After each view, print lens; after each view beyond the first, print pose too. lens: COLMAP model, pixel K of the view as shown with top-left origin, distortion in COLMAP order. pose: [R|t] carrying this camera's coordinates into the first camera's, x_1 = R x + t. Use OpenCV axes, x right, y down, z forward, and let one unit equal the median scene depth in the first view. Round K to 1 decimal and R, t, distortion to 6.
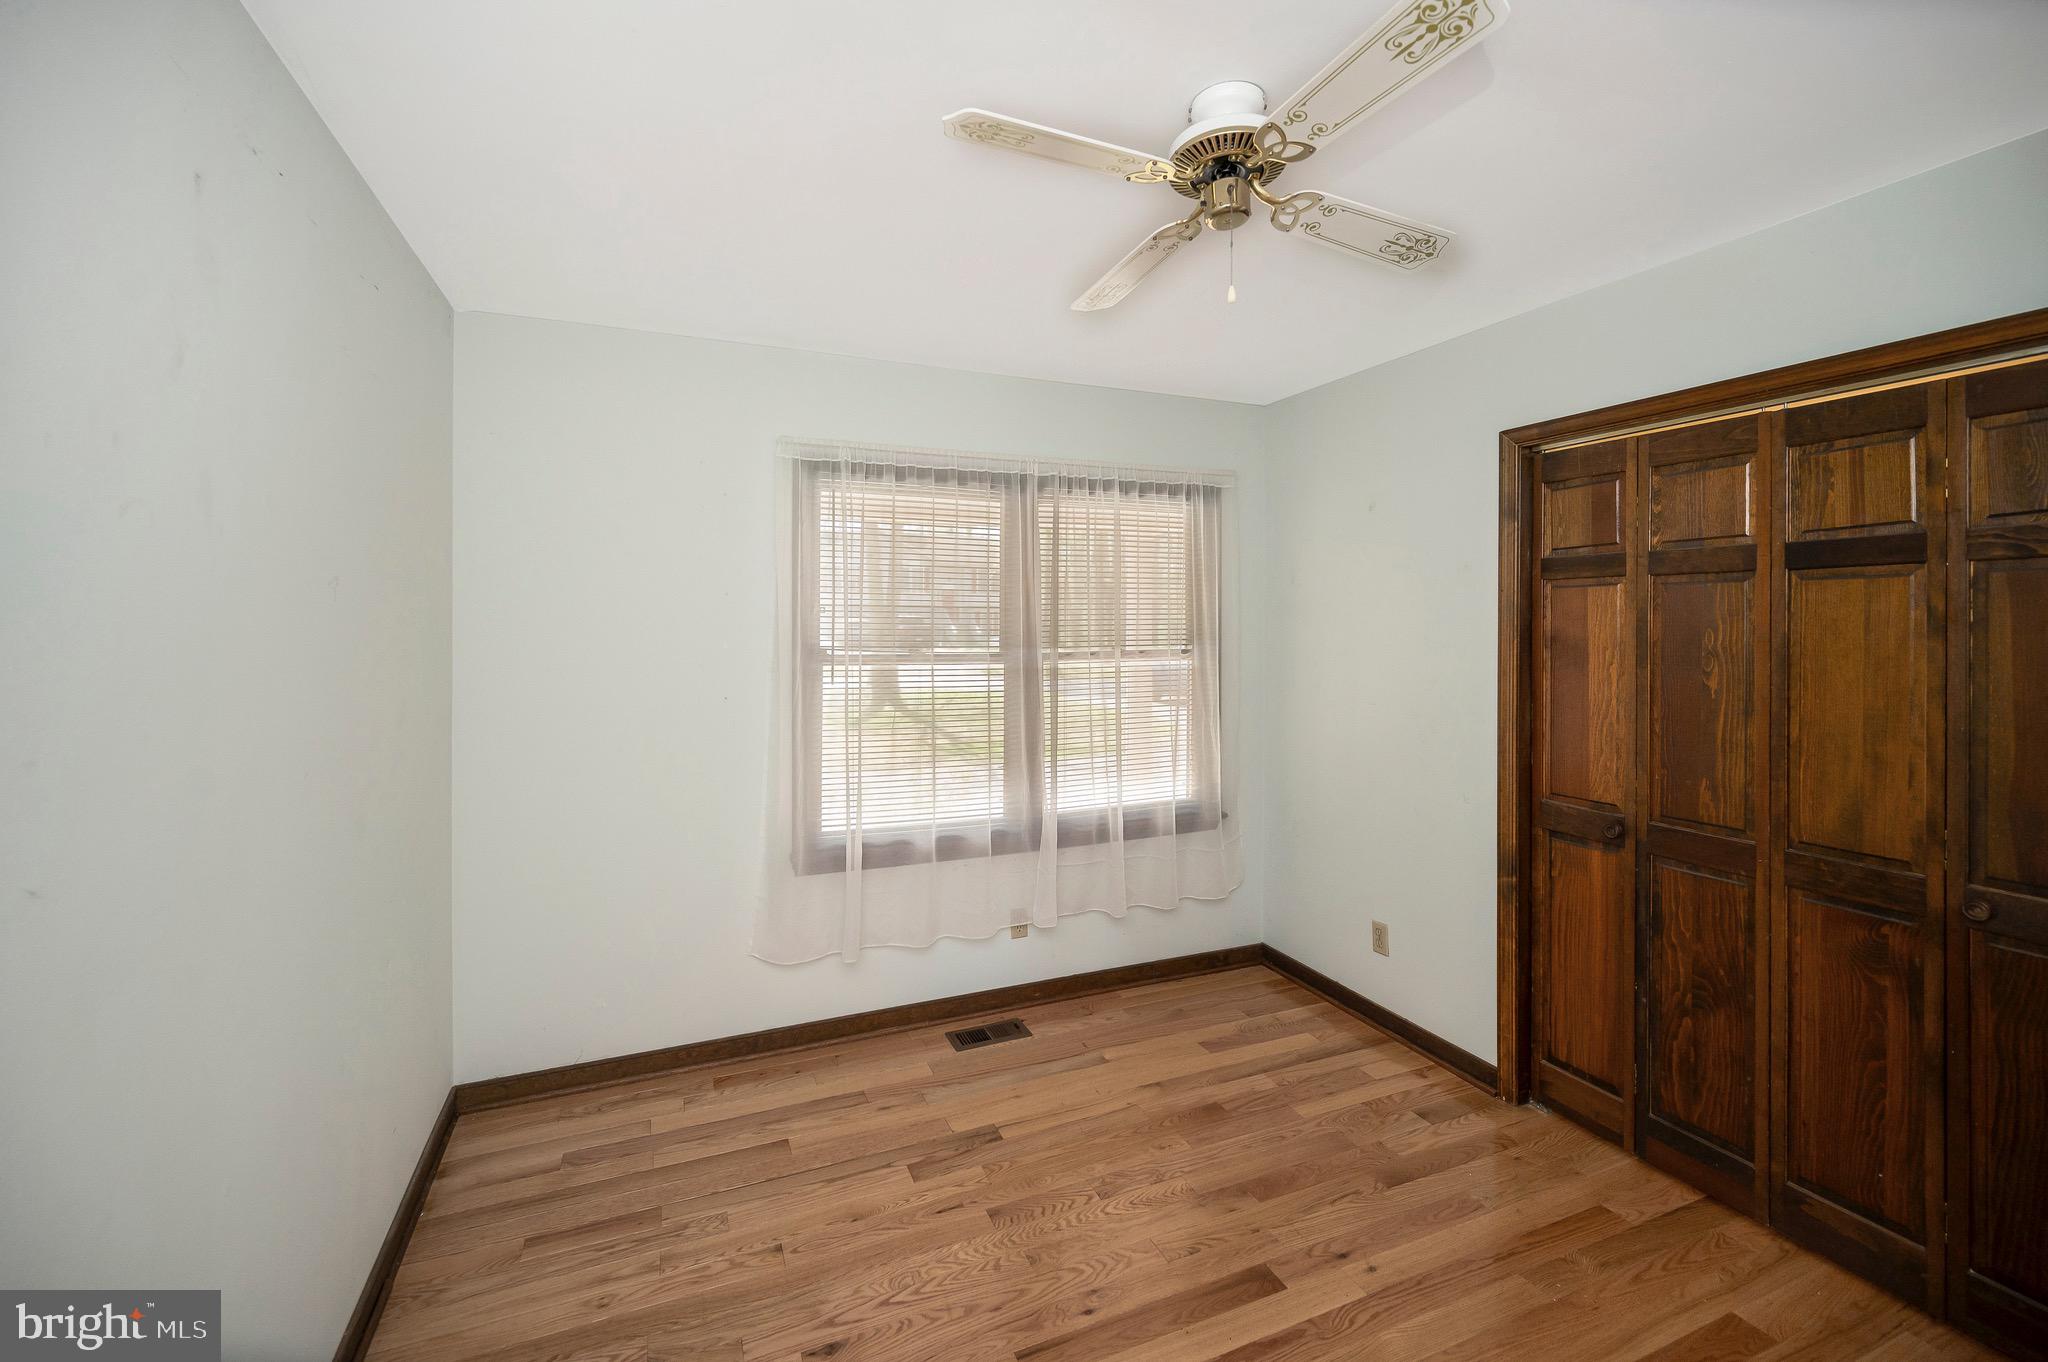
lens RADIAL K [[858.8, 0, 1029.4], [0, 858.8, 631.8], [0, 0, 1]] dist [-0.000608, 0.000100]
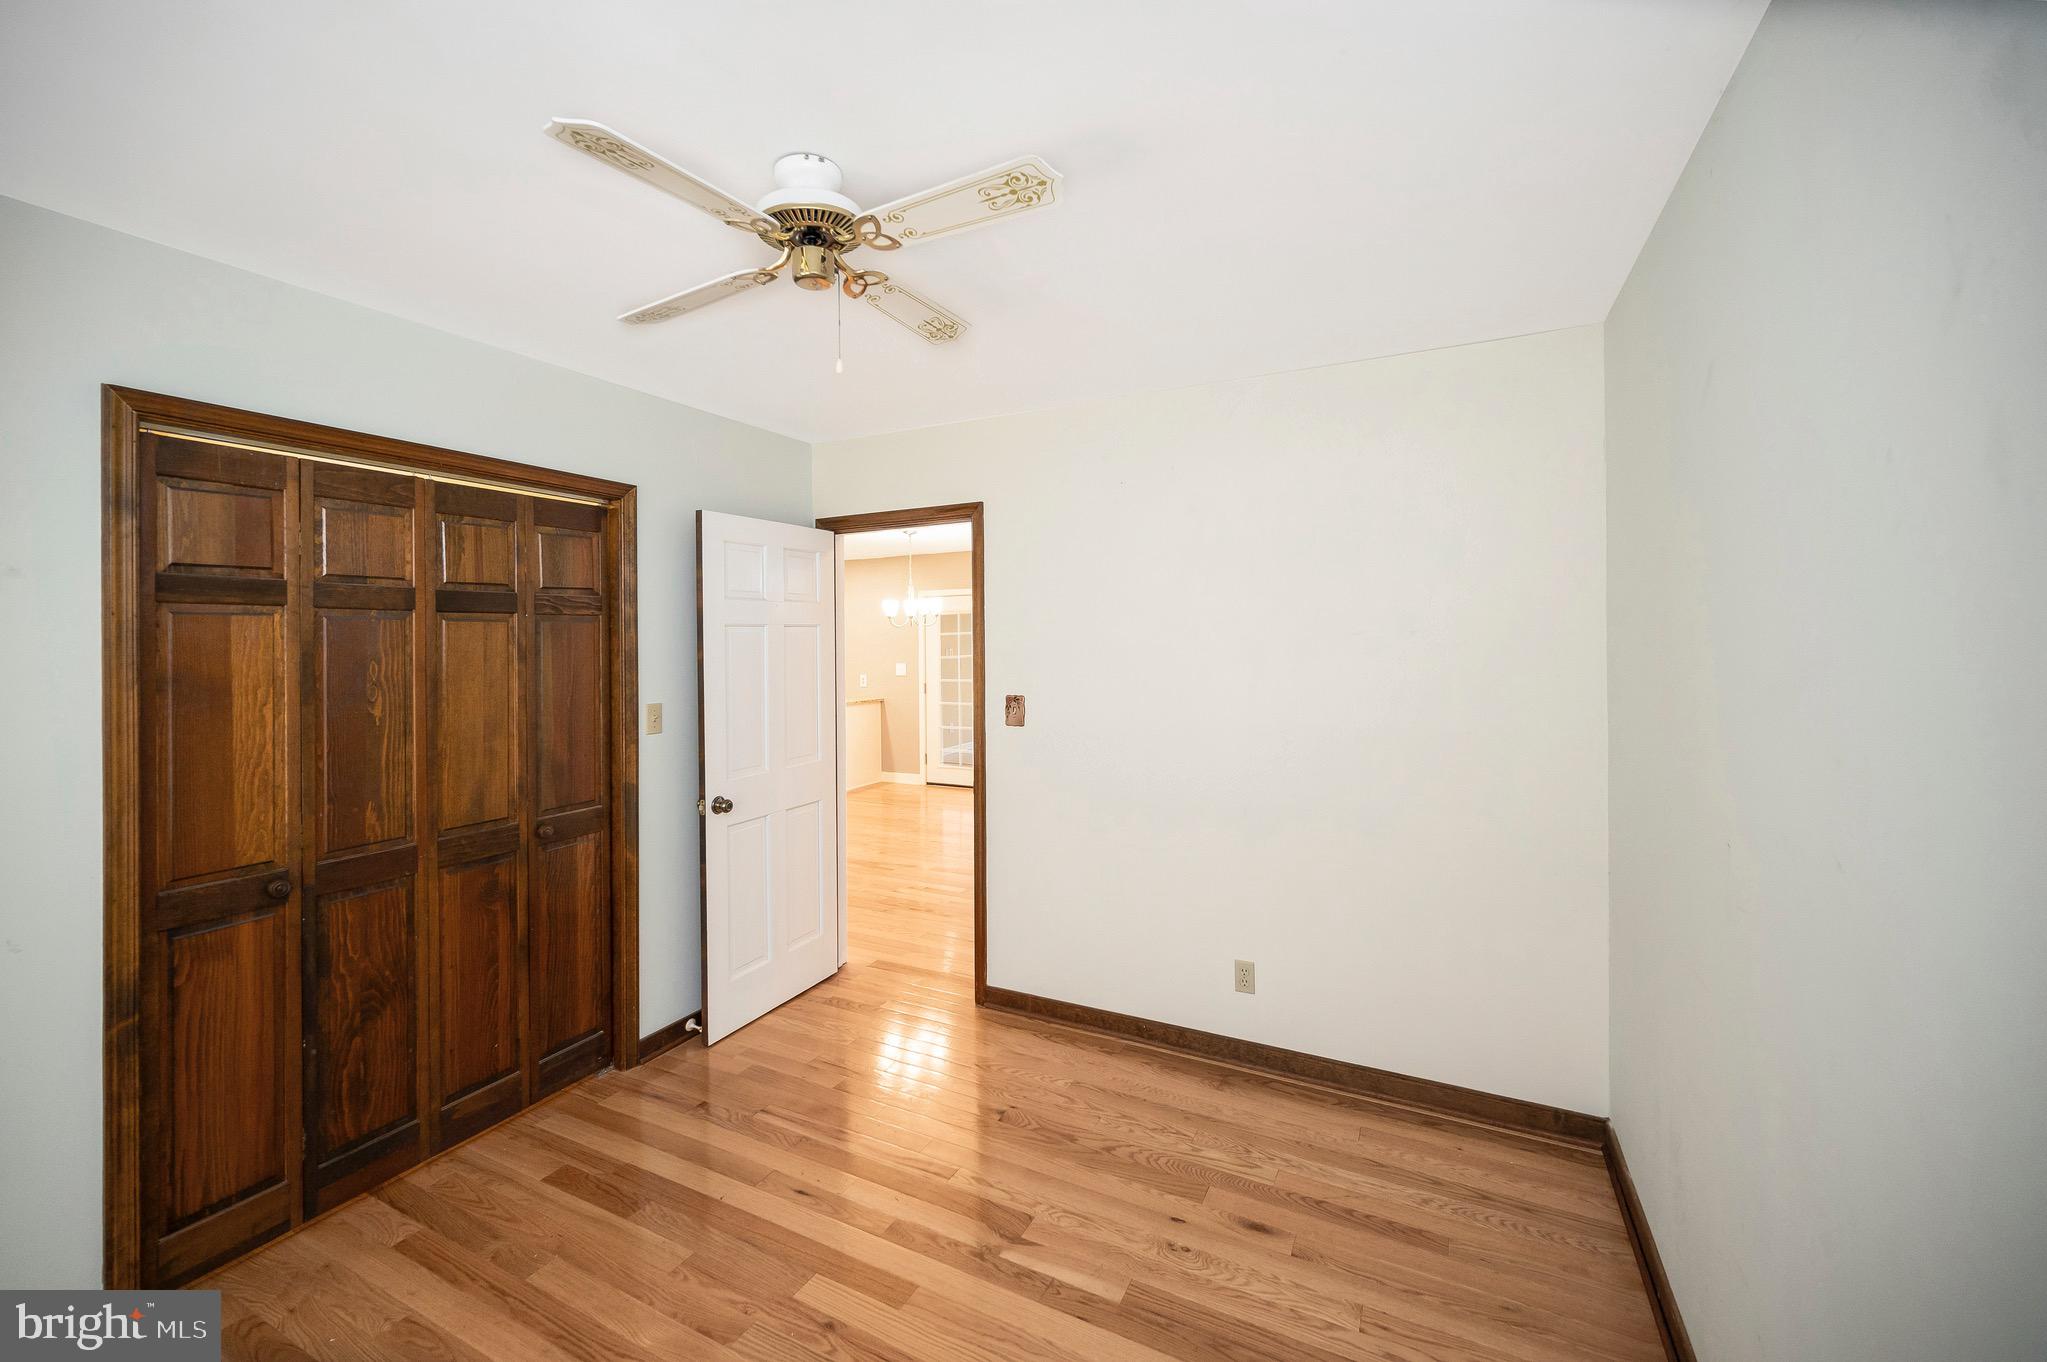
lens RADIAL K [[858.4, 0, 1028.9], [0, 858.4, 631.8], [0, 0, 1]] dist [-0.000608, 0.000100]
pose [[-0.649528, 0.004766, 0.760323, -0.569058], [0.005304, 0.999984, -0.001737, -0.034867], [-0.760319, 0.002905, -0.649543, 1.090444]]
